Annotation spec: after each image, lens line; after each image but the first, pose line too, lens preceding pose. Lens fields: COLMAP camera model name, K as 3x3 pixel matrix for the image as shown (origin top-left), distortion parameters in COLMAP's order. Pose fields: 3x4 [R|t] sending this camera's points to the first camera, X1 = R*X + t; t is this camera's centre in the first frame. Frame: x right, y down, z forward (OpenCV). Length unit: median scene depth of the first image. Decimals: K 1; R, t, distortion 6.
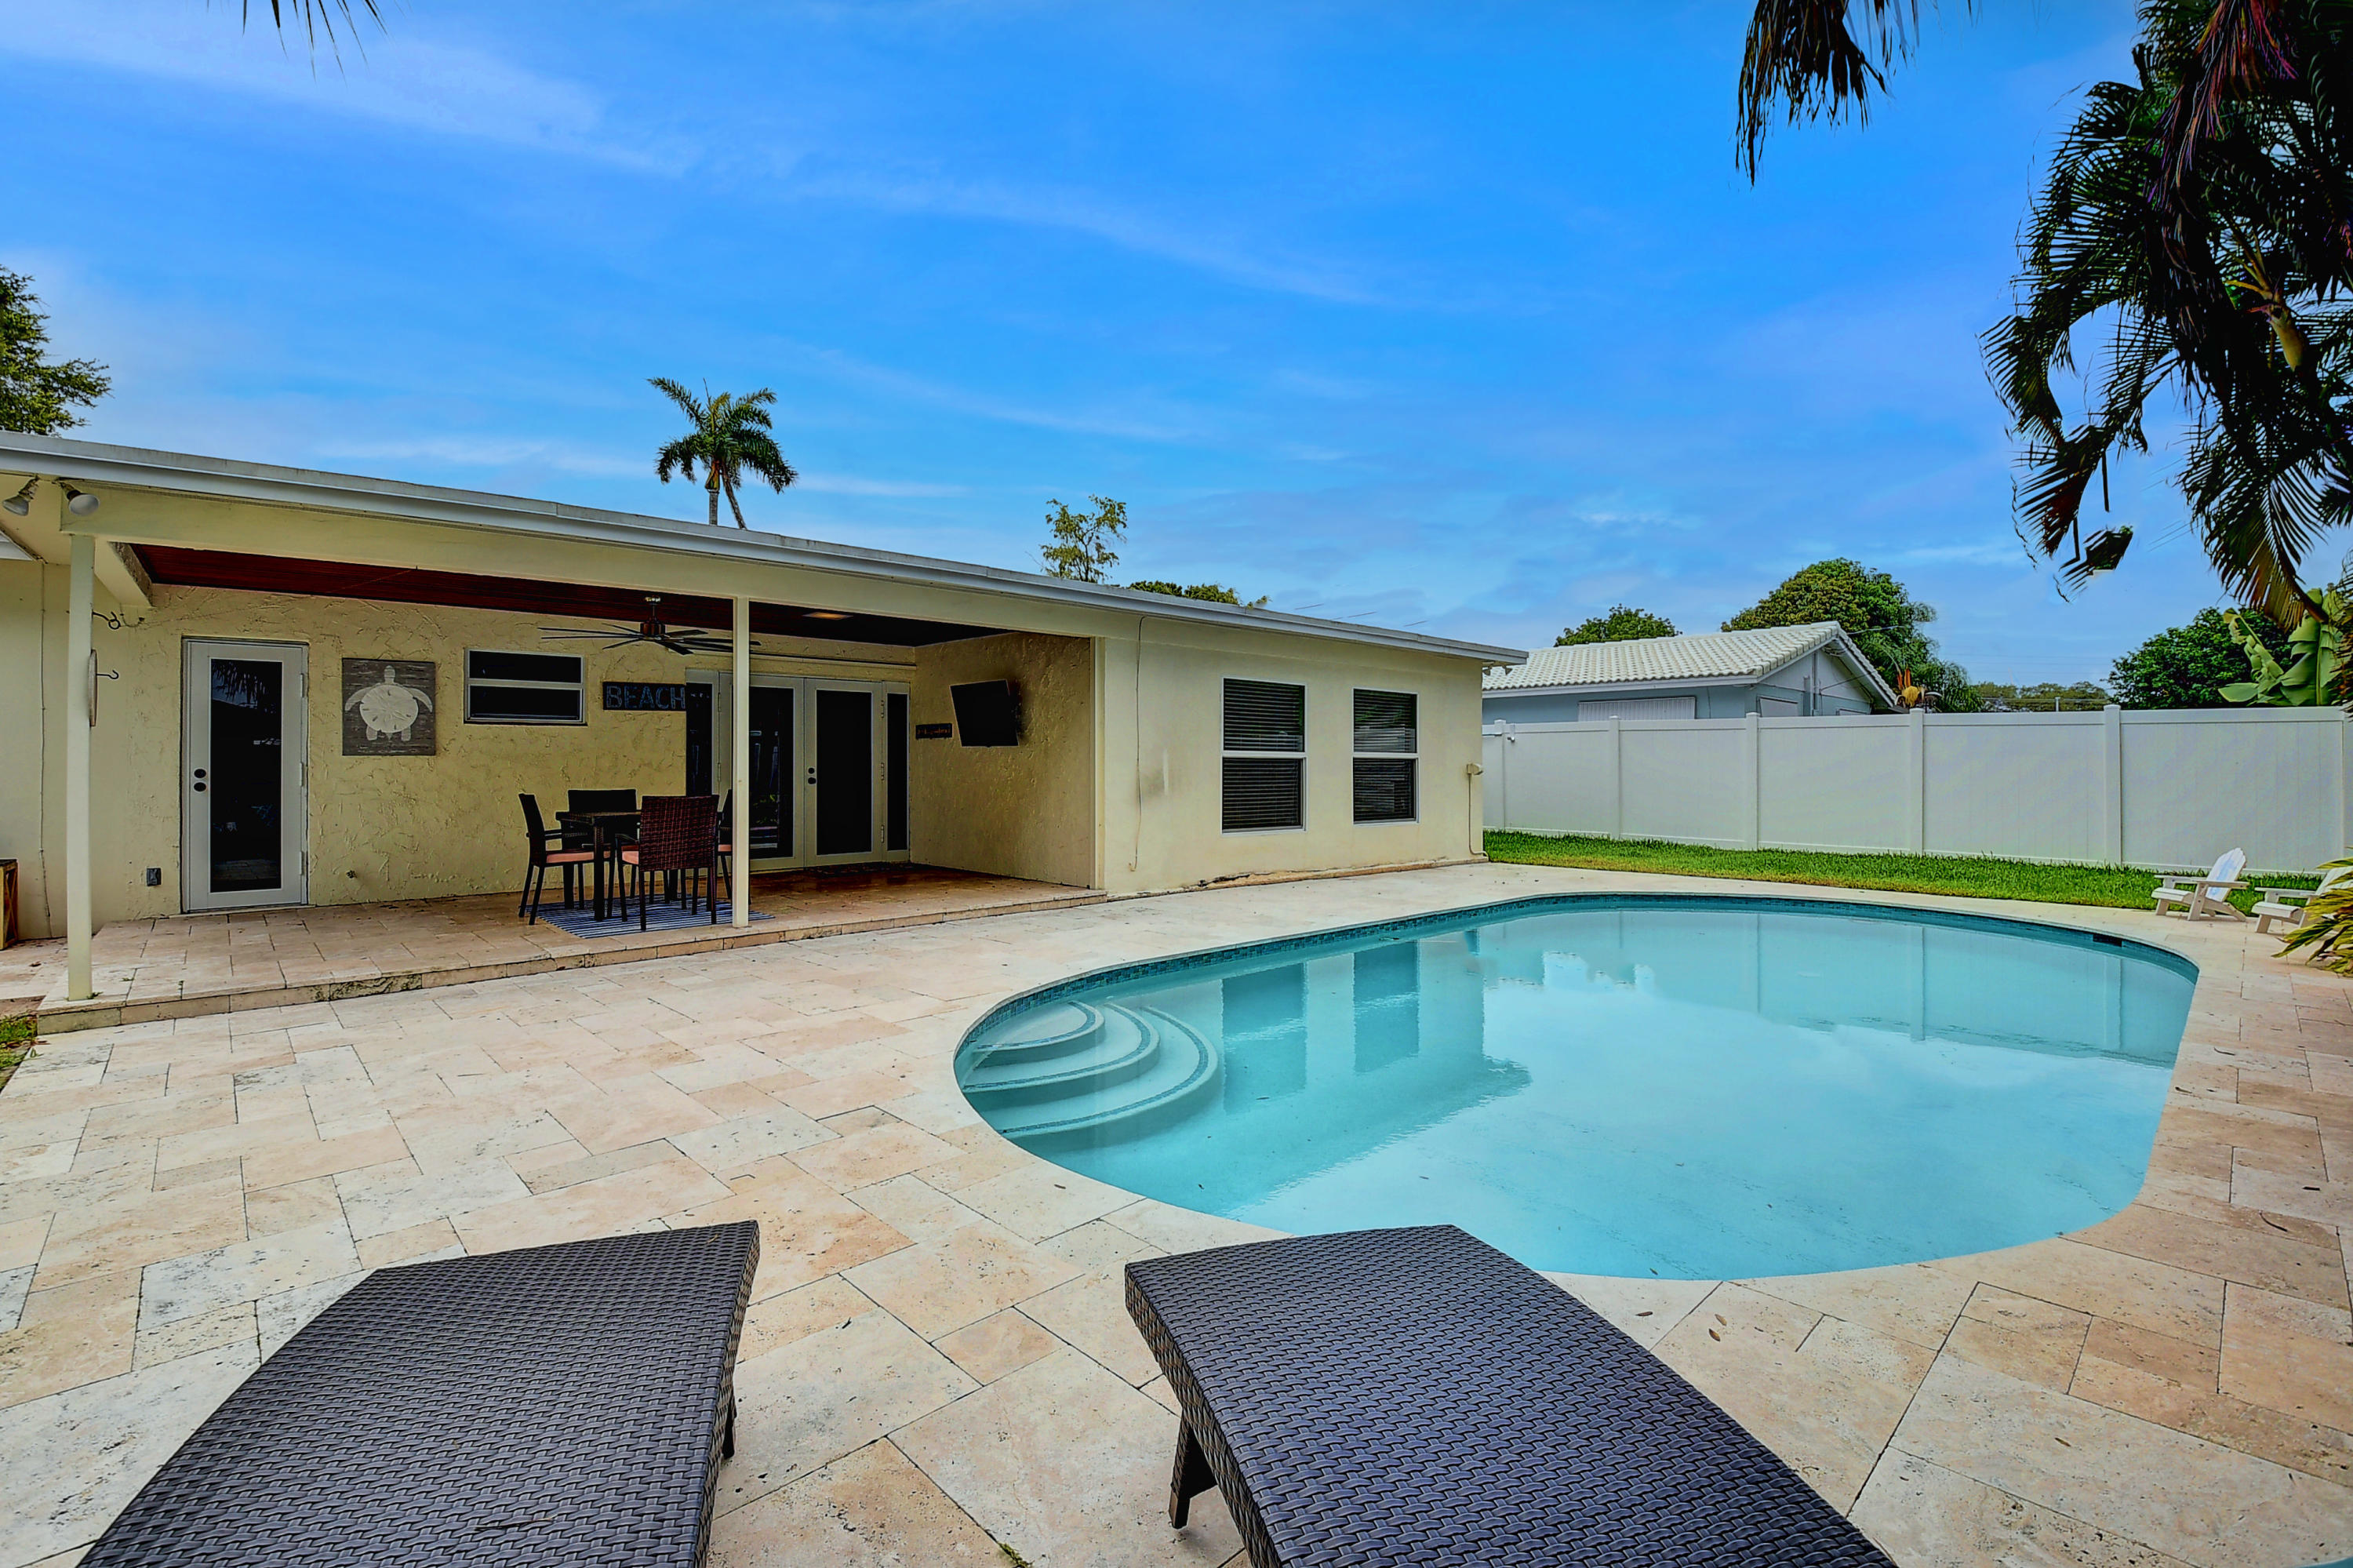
lens RADIAL K [[1029.4, 0, 1171.0], [0, 1029.4, 764.7], [0, 0, 1]] dist [0.035189, -0.036485]
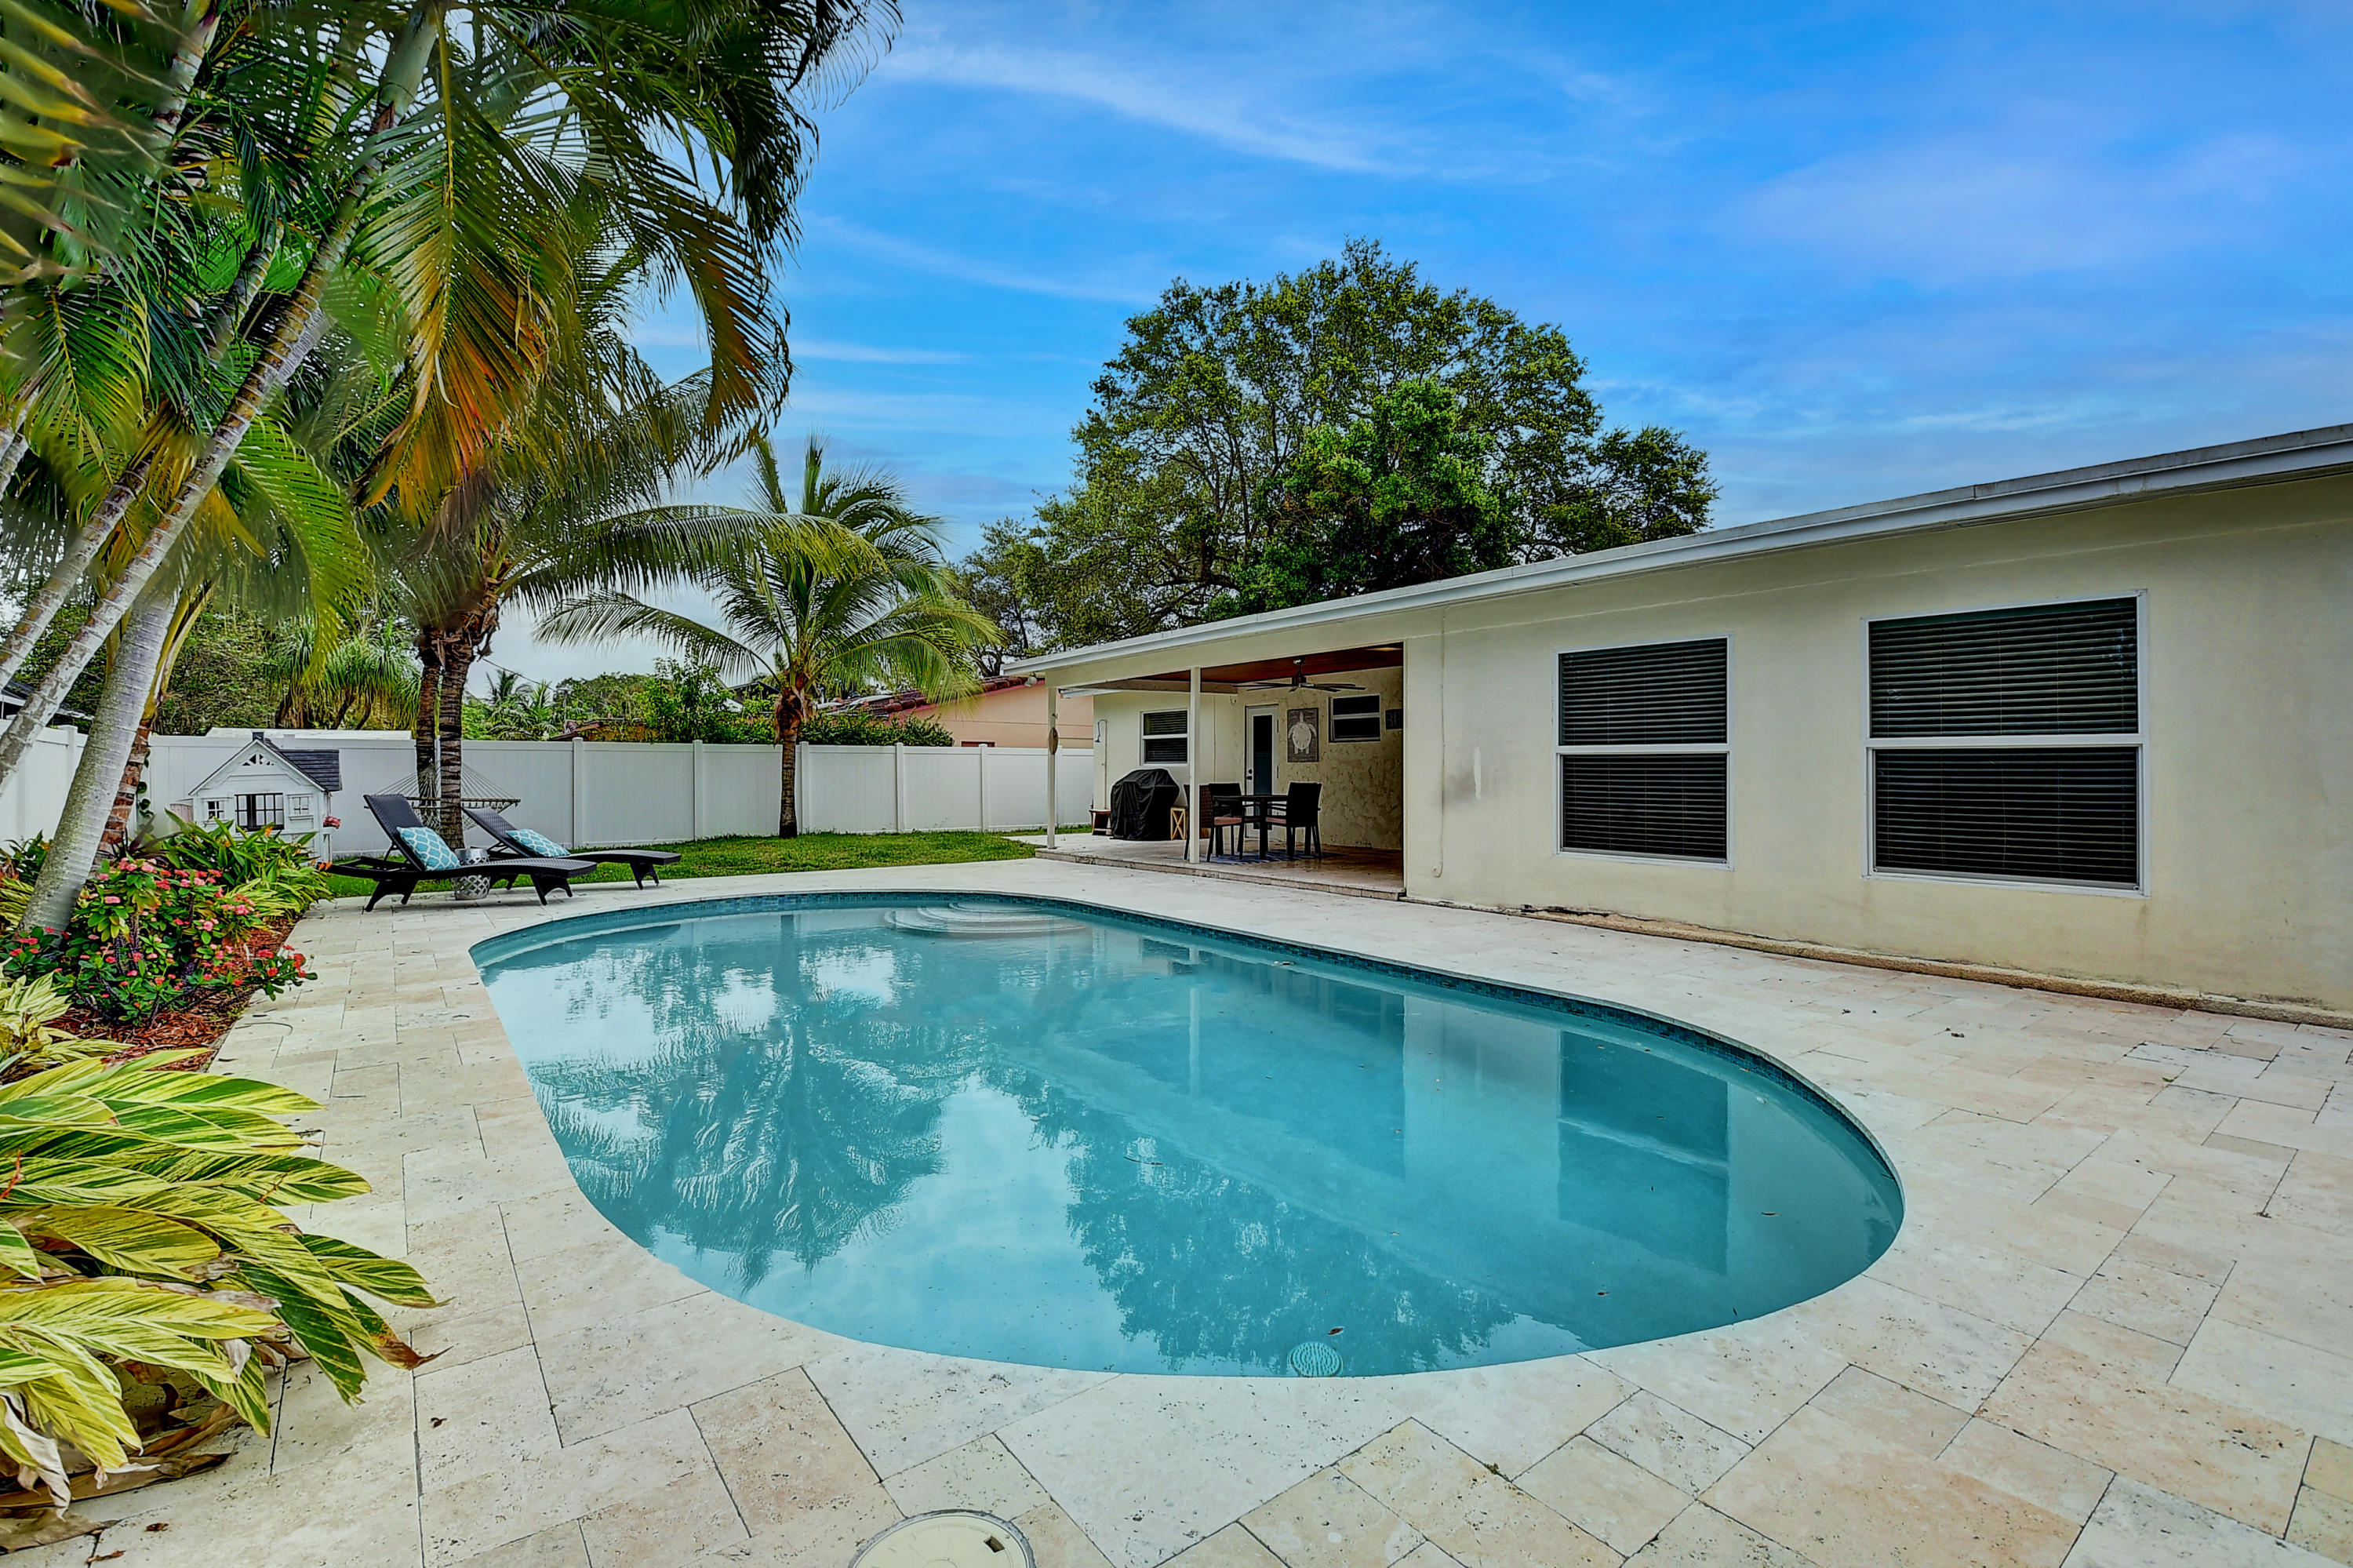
lens RADIAL K [[1049.0, 0, 1169.1], [0, 1049.0, 764.9], [0, 0, 1]] dist [0.008743, -0.019674]
pose [[-0.105921, -0.005064, -0.994362, 0.886342], [0.002719, 0.999982, -0.005382, 0.003970], [0.994371, -0.003274, -0.105906, 0.791924]]
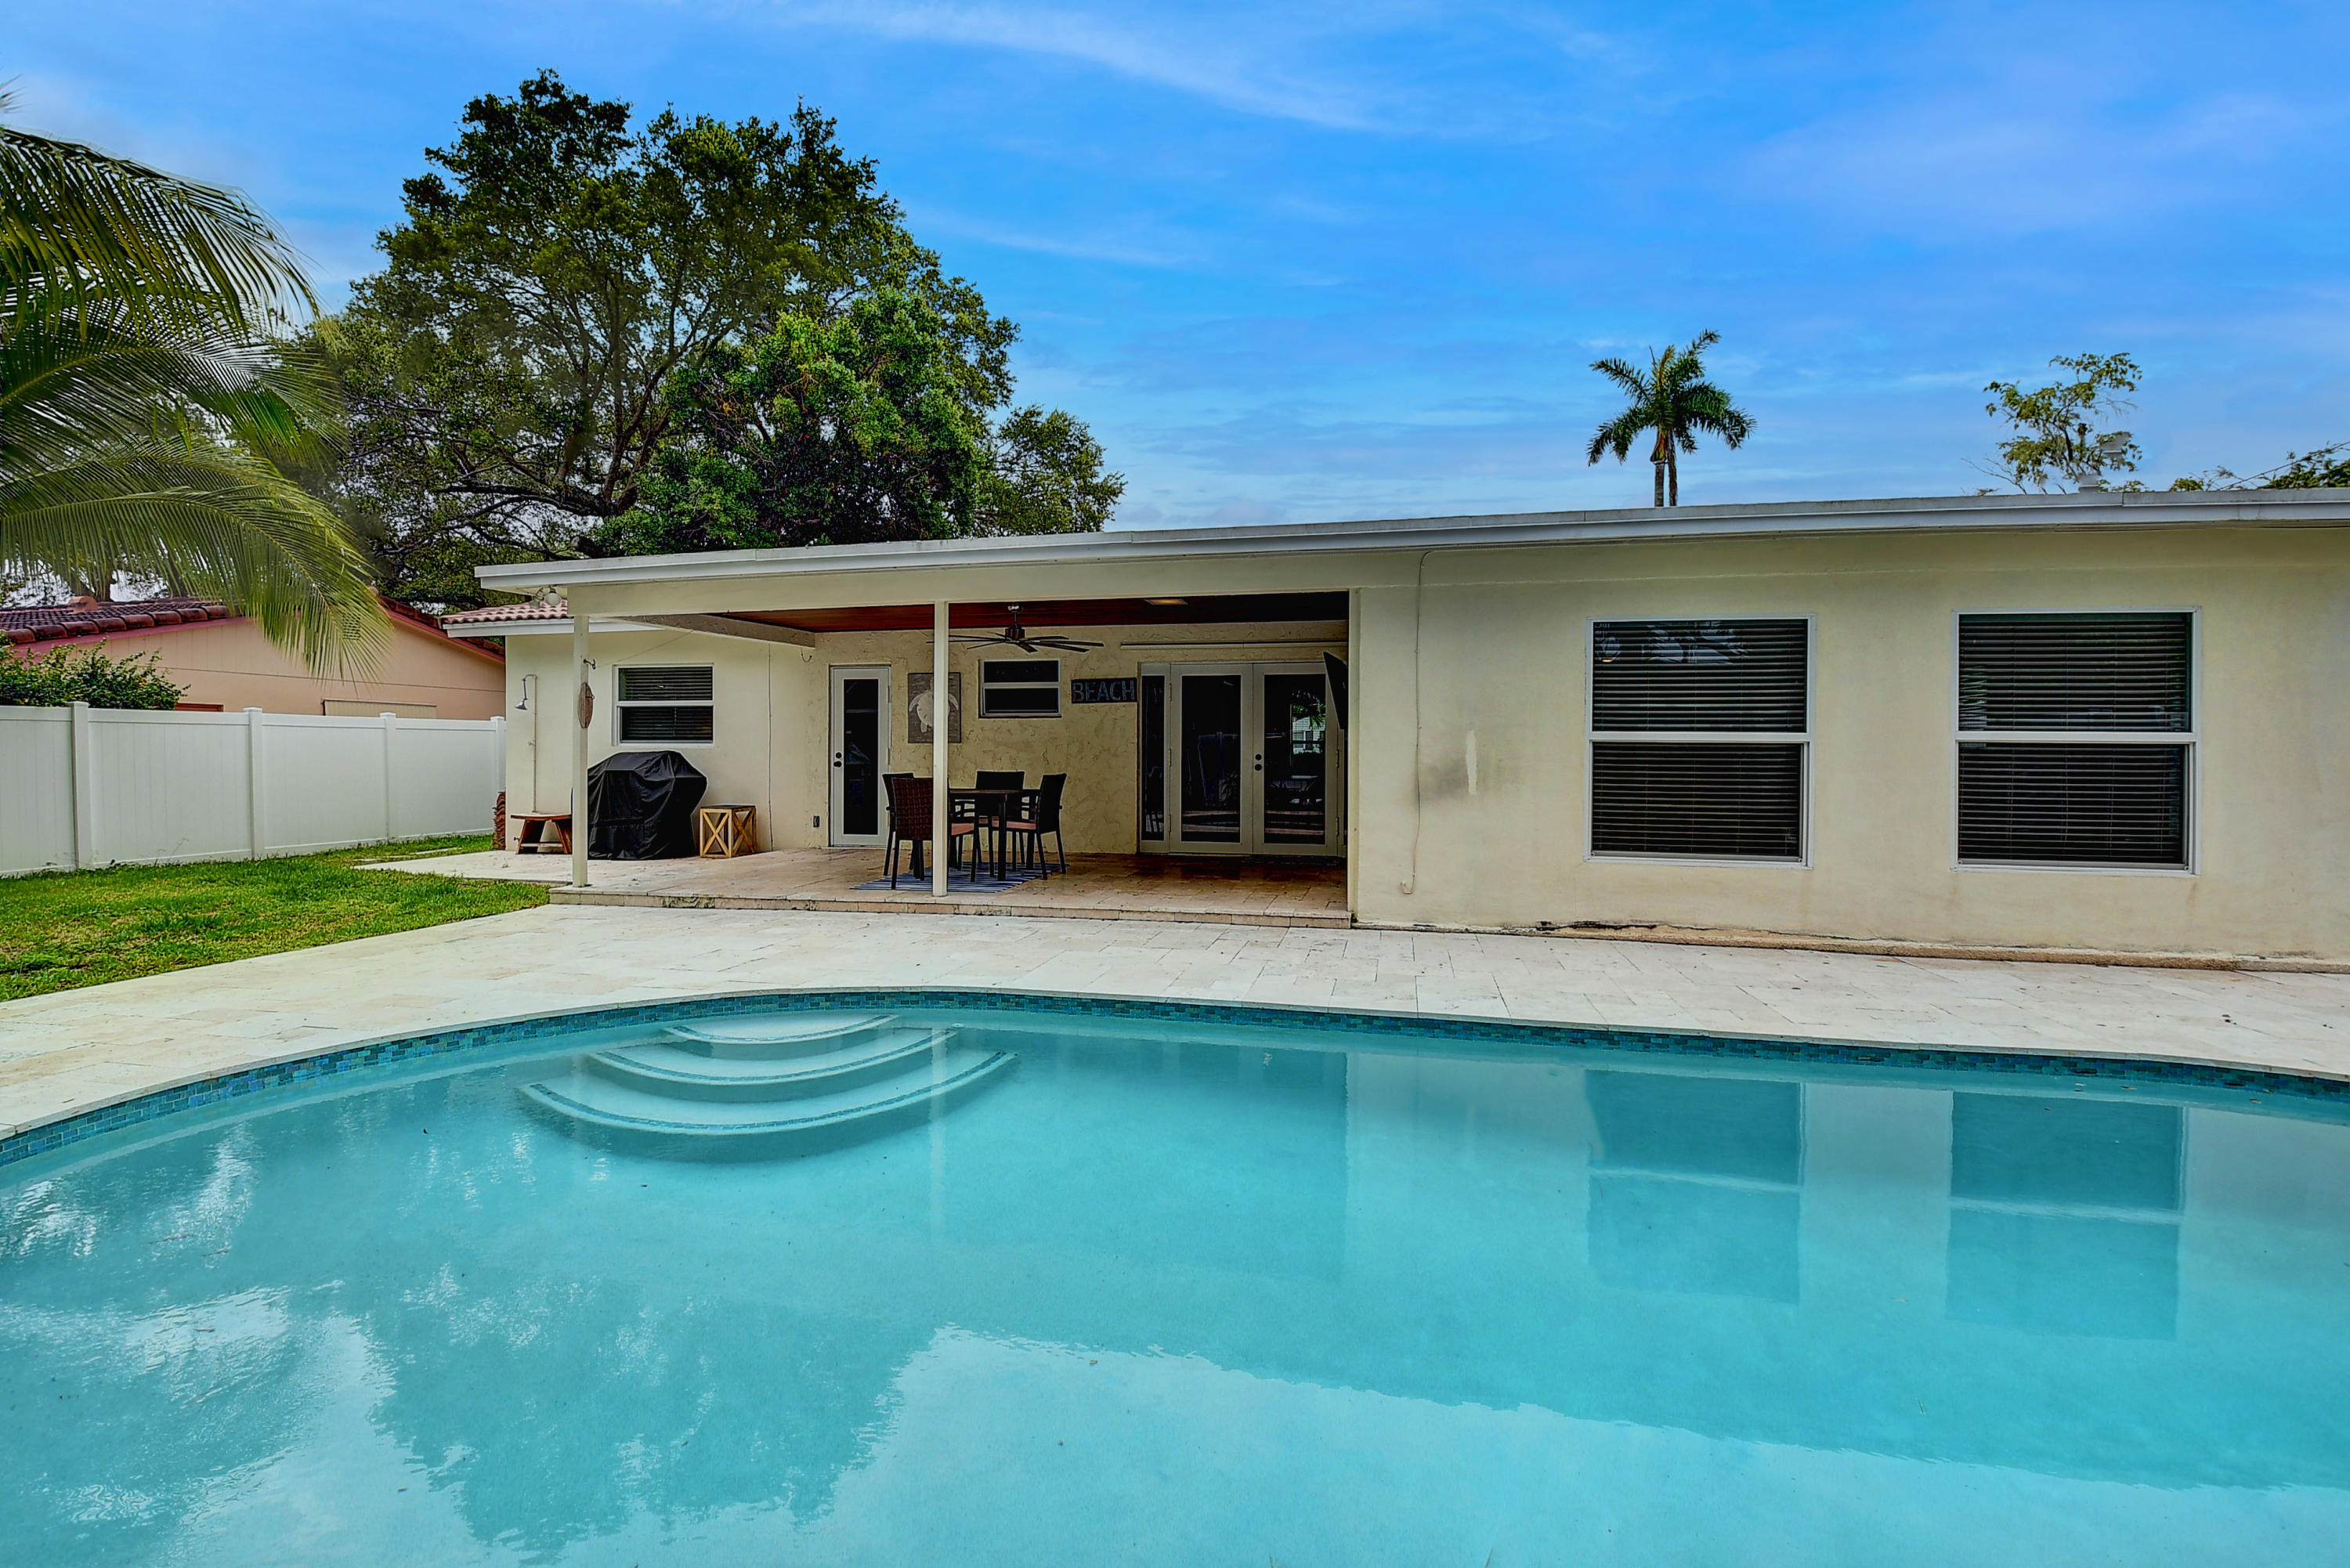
lens RADIAL K [[1047.6, 0, 1167.6], [0, 1047.6, 764.9], [0, 0, 1]] dist [0.008743, -0.019674]
pose [[0.569607, 0.014628, -0.821787, 0.453711], [-0.003129, 0.999873, 0.015629, -0.002285], [0.821911, -0.006331, 0.569580, 0.388667]]
